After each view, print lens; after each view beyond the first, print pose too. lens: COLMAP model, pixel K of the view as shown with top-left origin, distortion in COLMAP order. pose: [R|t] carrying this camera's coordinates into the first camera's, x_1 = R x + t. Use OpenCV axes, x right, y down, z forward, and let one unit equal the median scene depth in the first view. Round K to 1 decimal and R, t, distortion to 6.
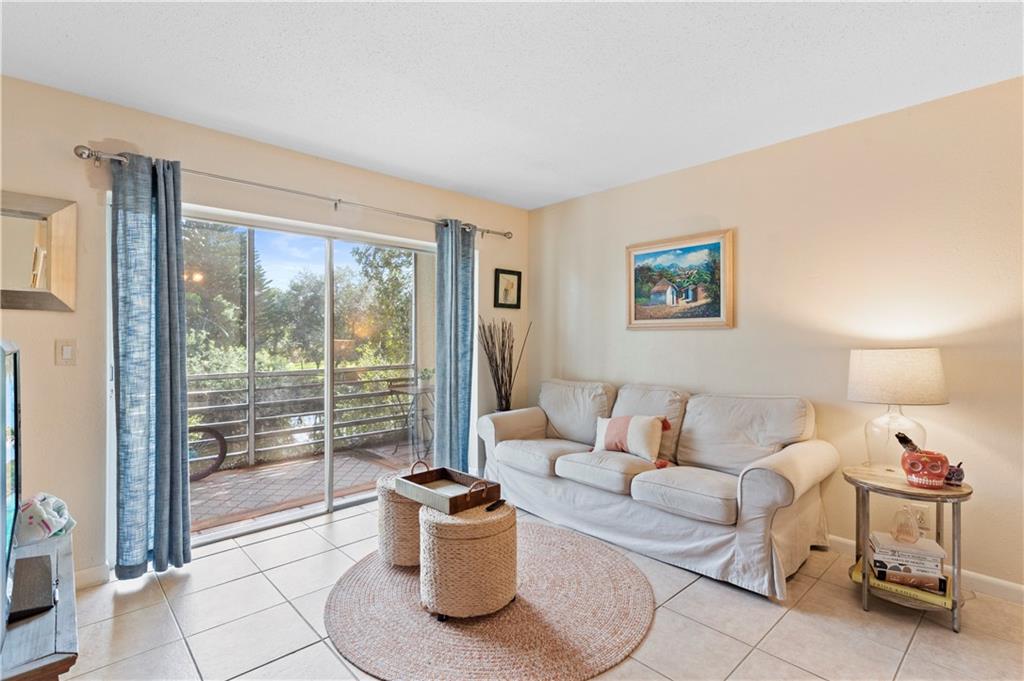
lens RADIAL K [[484.9, 0, 512.9], [0, 484.9, 337.0], [0, 0, 1]] dist [0.017258, -0.002093]
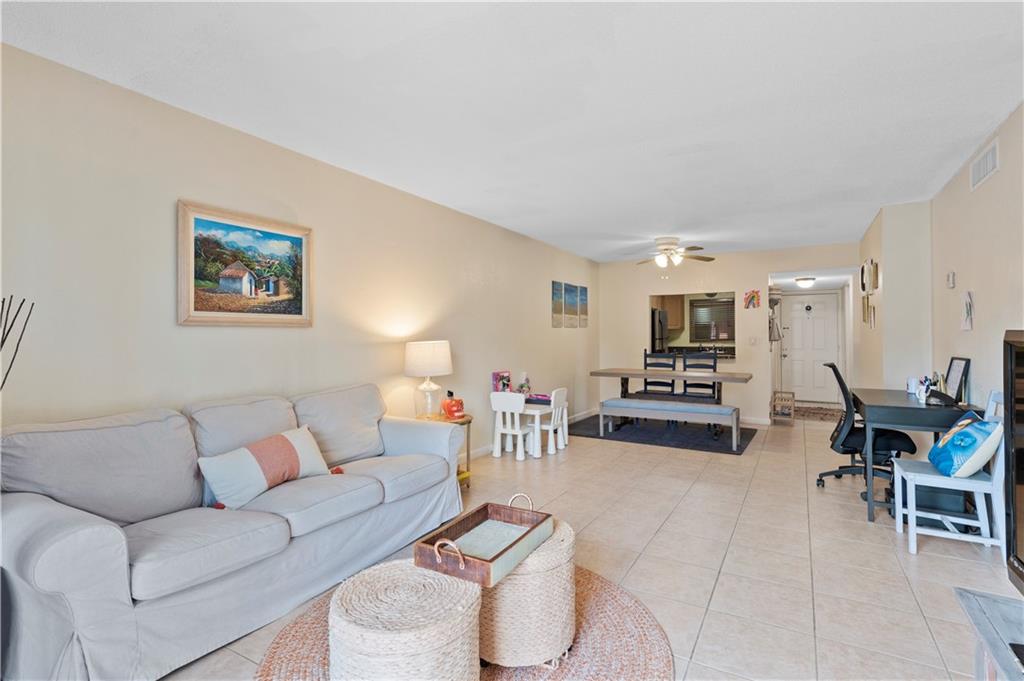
lens RADIAL K [[497.2, 0, 516.7], [0, 497.2, 337.3], [0, 0, 1]] dist [0.010743, -0.000895]
pose [[-0.299469, -0.003237, 0.954100, -0.625607], [0.000507, 0.999994, 0.003551, 0.000876], [-0.954106, 0.001547, -0.299466, 0.842644]]
